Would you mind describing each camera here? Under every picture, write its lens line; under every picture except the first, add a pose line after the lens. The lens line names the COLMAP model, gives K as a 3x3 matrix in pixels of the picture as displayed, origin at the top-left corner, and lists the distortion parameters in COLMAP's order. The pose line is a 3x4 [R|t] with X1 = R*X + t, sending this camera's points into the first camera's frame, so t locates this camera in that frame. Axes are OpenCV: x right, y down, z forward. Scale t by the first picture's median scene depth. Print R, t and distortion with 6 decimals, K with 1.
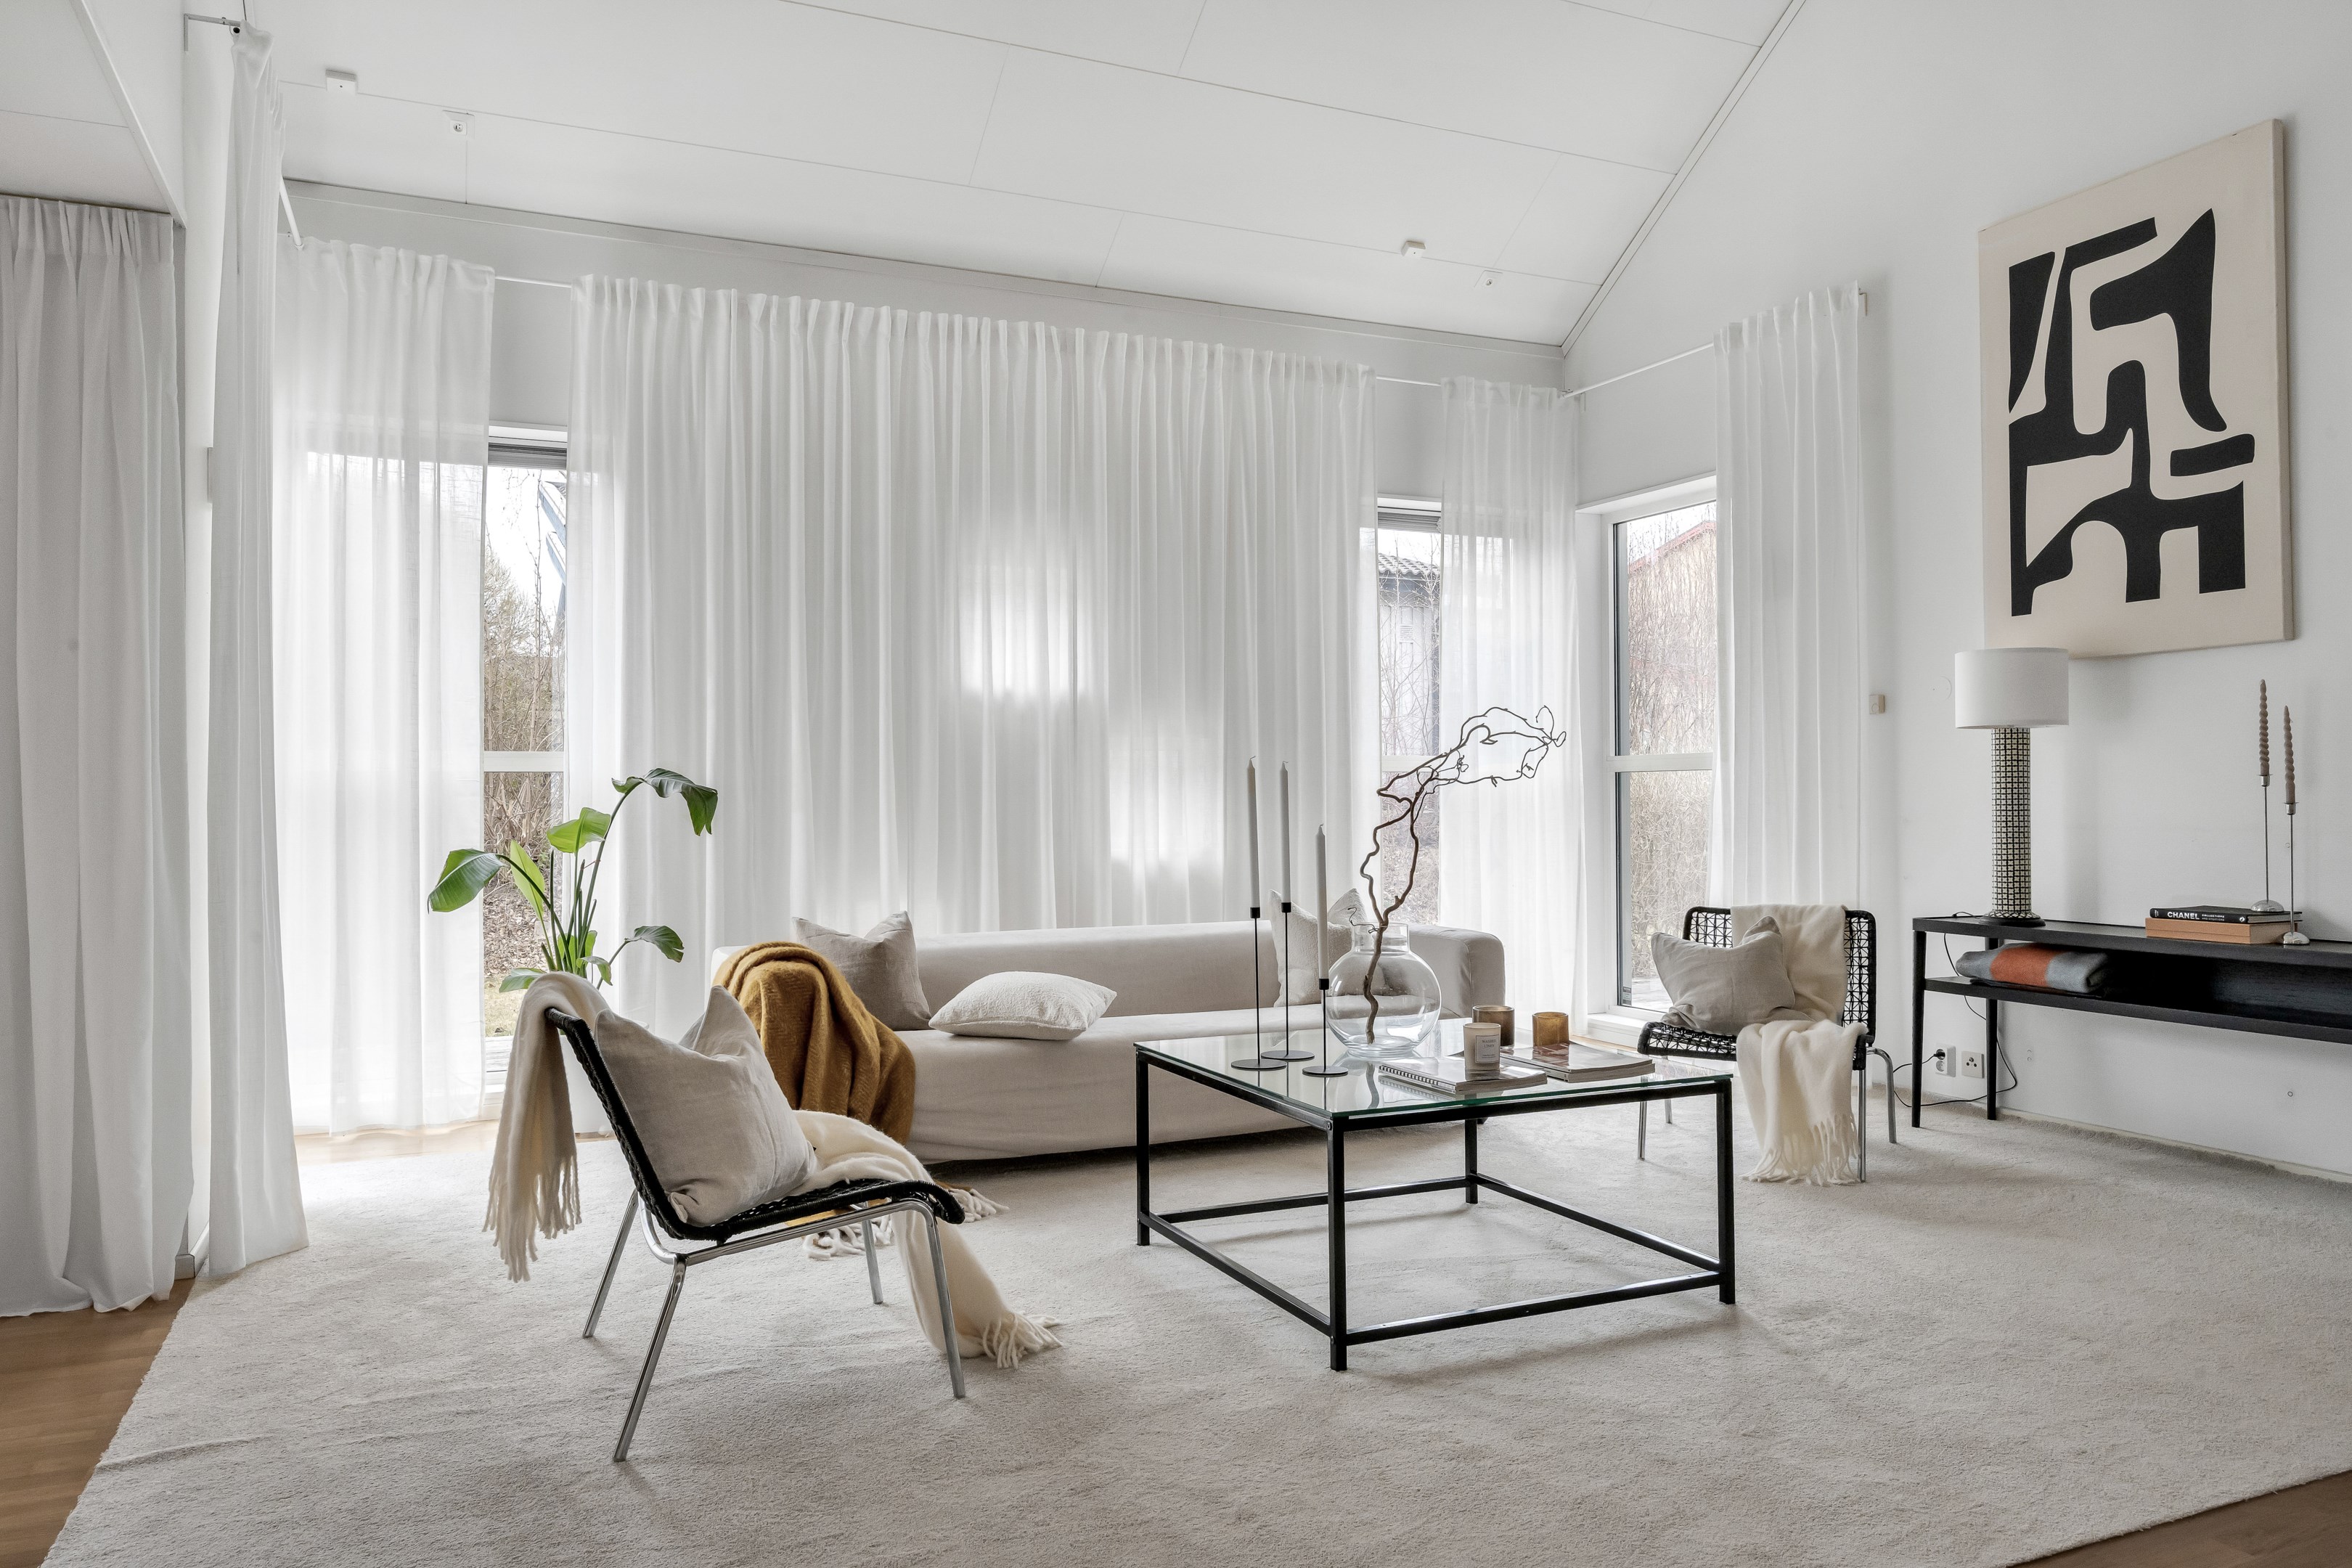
lens RADIAL K [[1634.8, 0, 1182.9], [0, 1634.8, 786.7], [0, 0, 1]] dist [-0.002548, 0.007167]
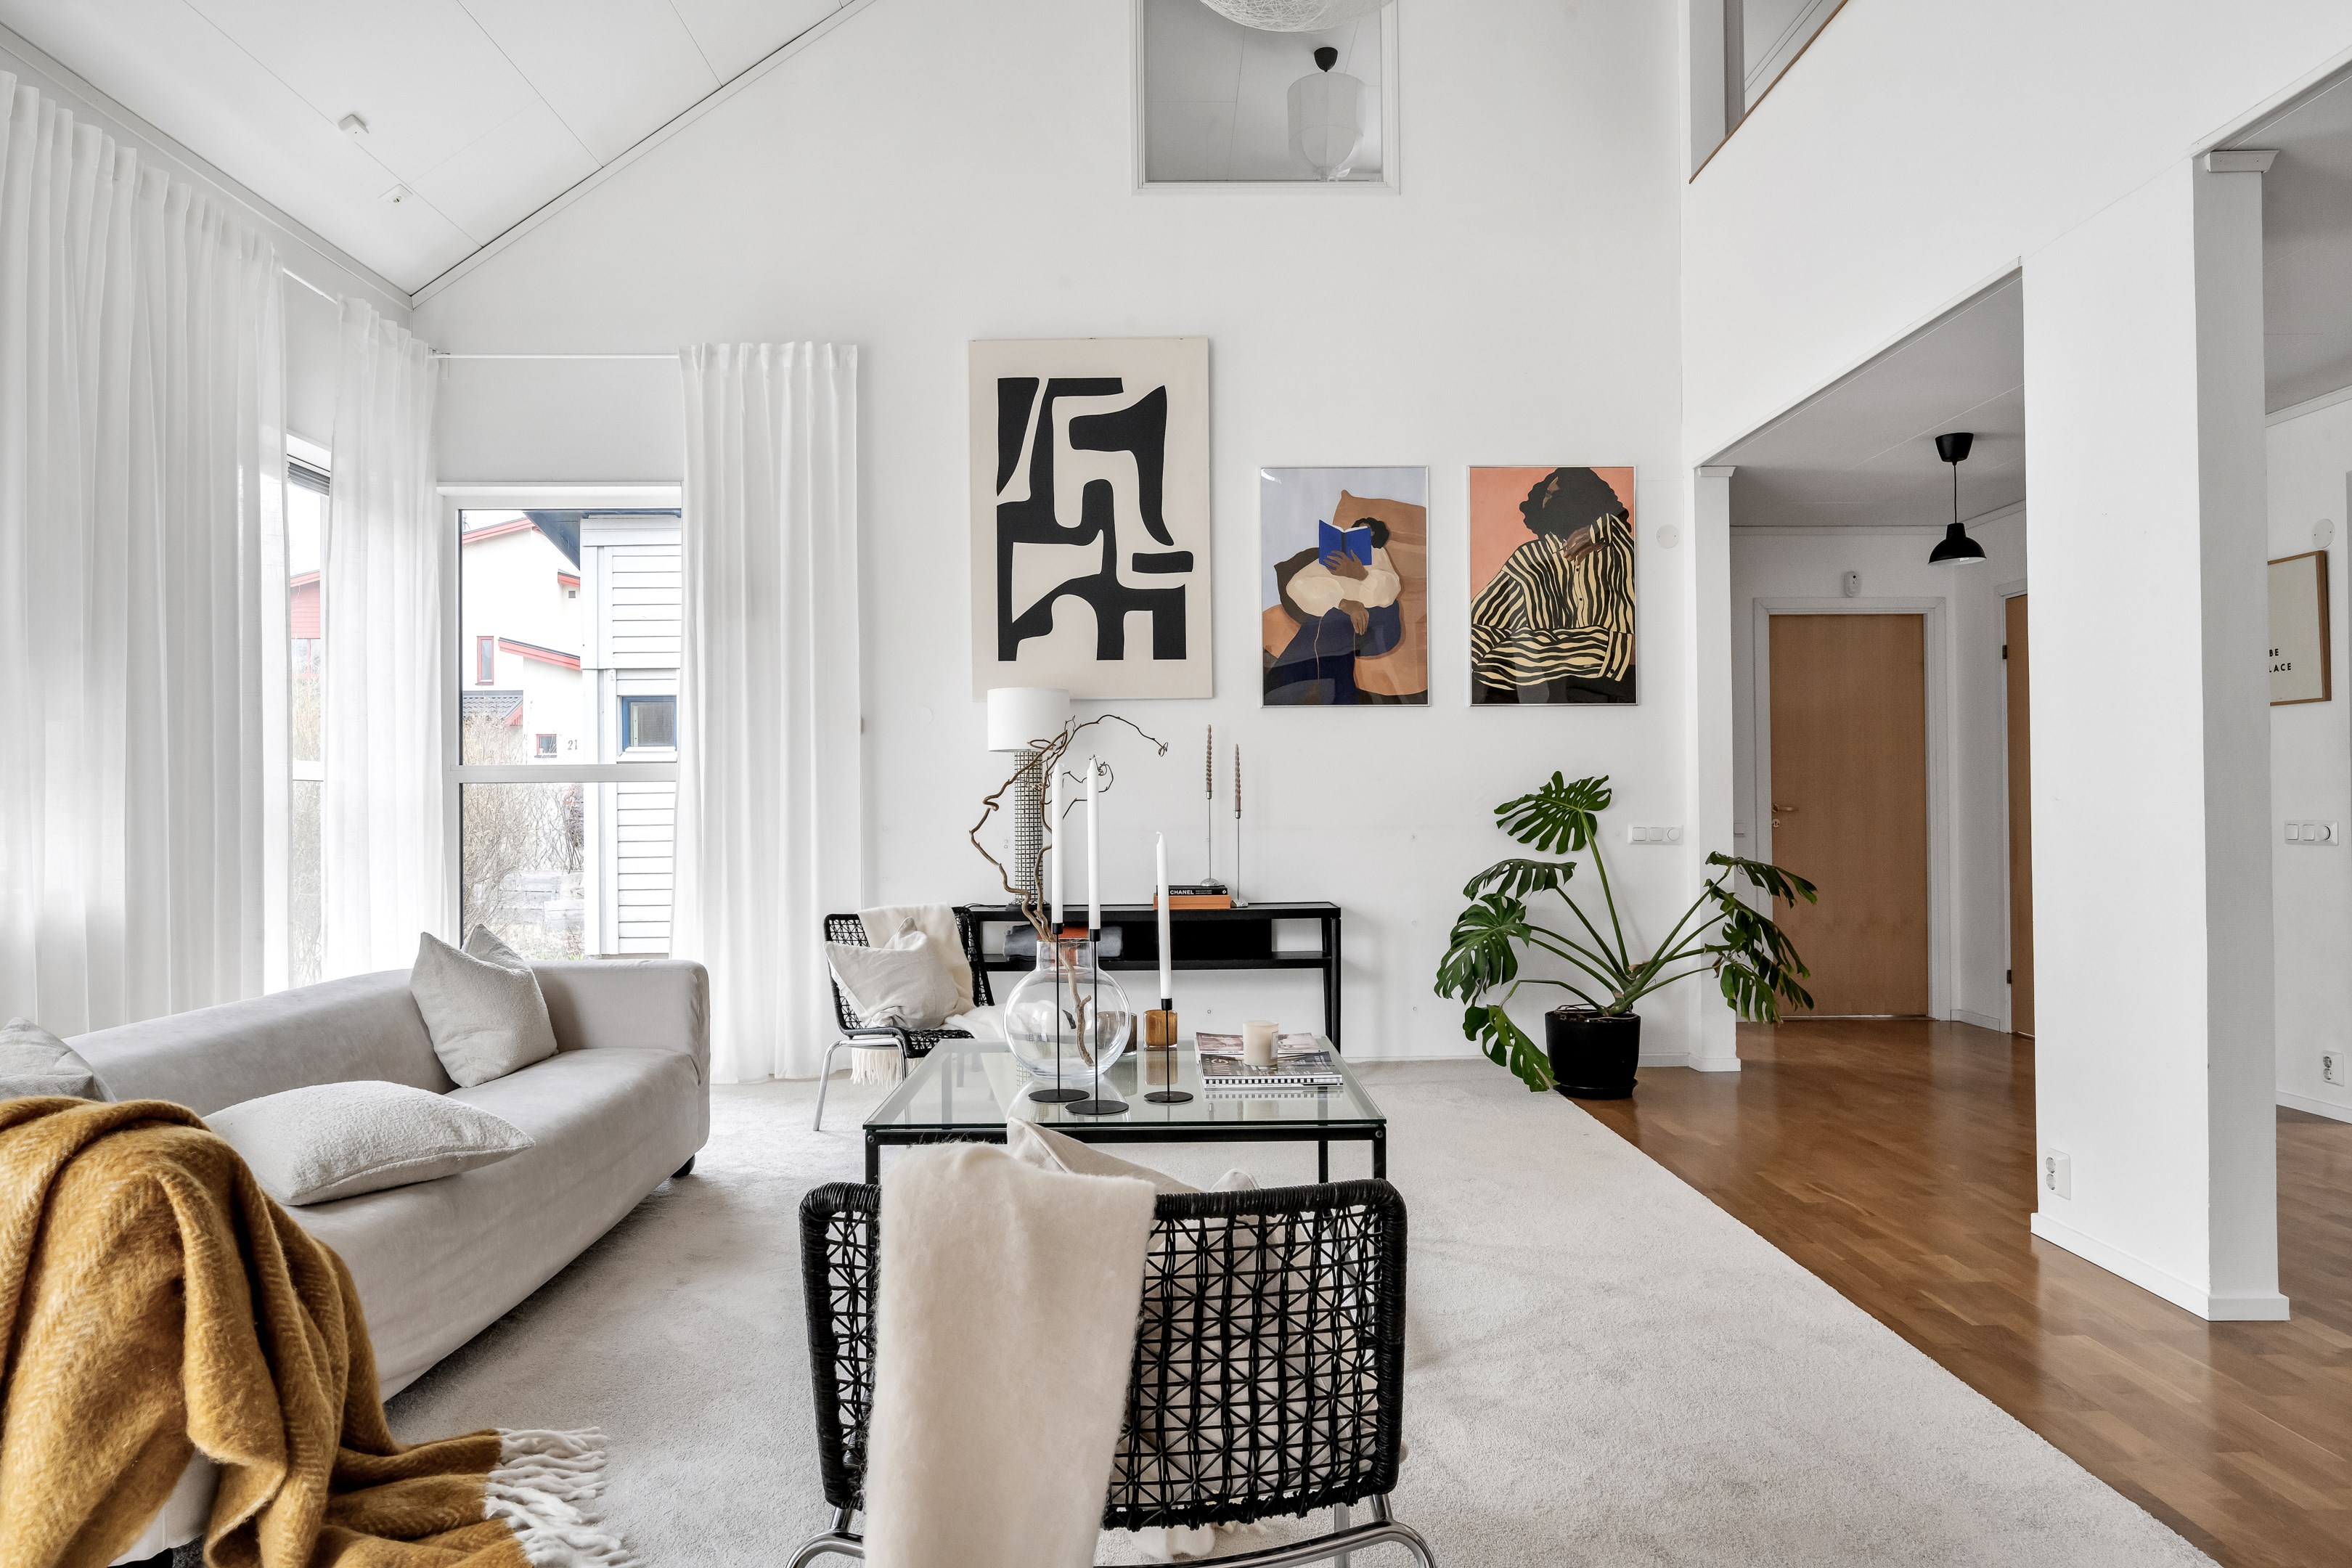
lens RADIAL K [[1455.2, 0, 1177.7], [0, 1455.2, 786.0], [0, 0, 1]] dist [-0.002320, 0.000654]
pose [[0.393212, 0.014037, 0.919341, -0.481255], [0.000280, 0.999882, -0.015386, 0.007337], [-0.919448, 0.006307, 0.393161, 0.479546]]
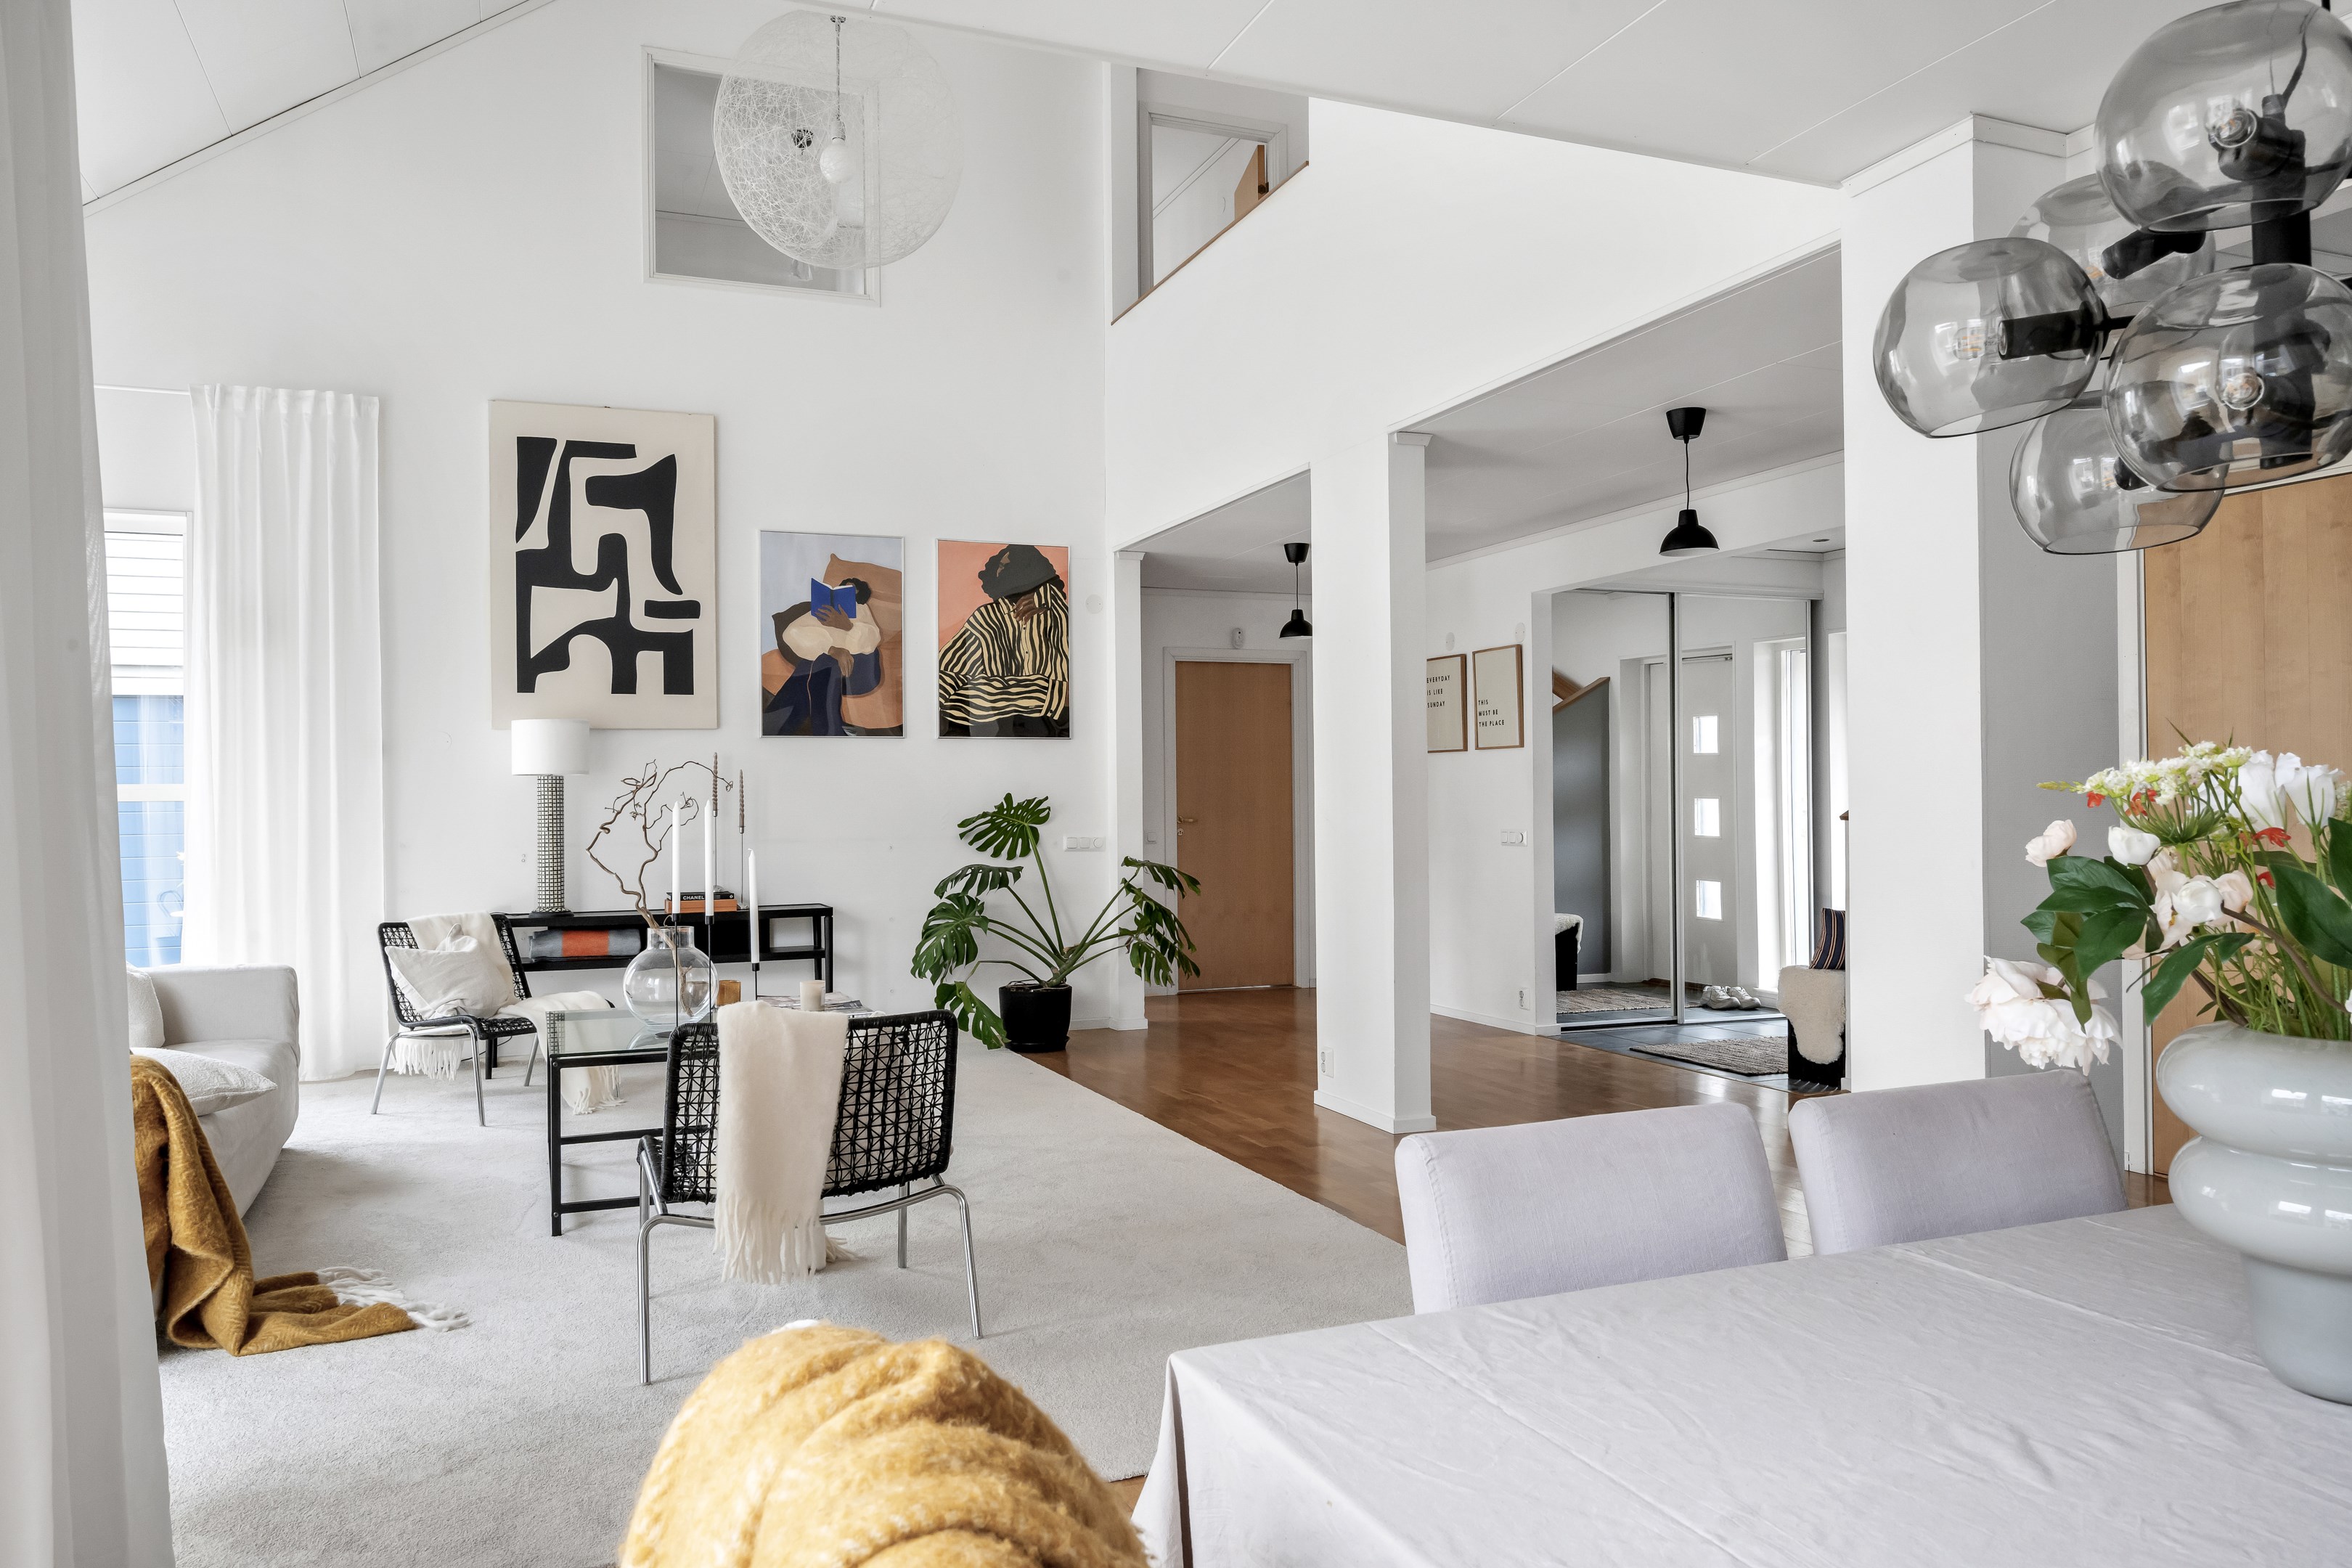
lens RADIAL K [[1634.8, 0, 1178.4], [0, 1634.8, 786.4], [0, 0, 1]] dist [-0.002548, 0.007167]
pose [[0.037299, 0.013771, 0.999209, -0.896184], [0.003875, 0.999896, -0.013925, -0.005469], [-0.999297, 0.004392, 0.037242, 0.430218]]
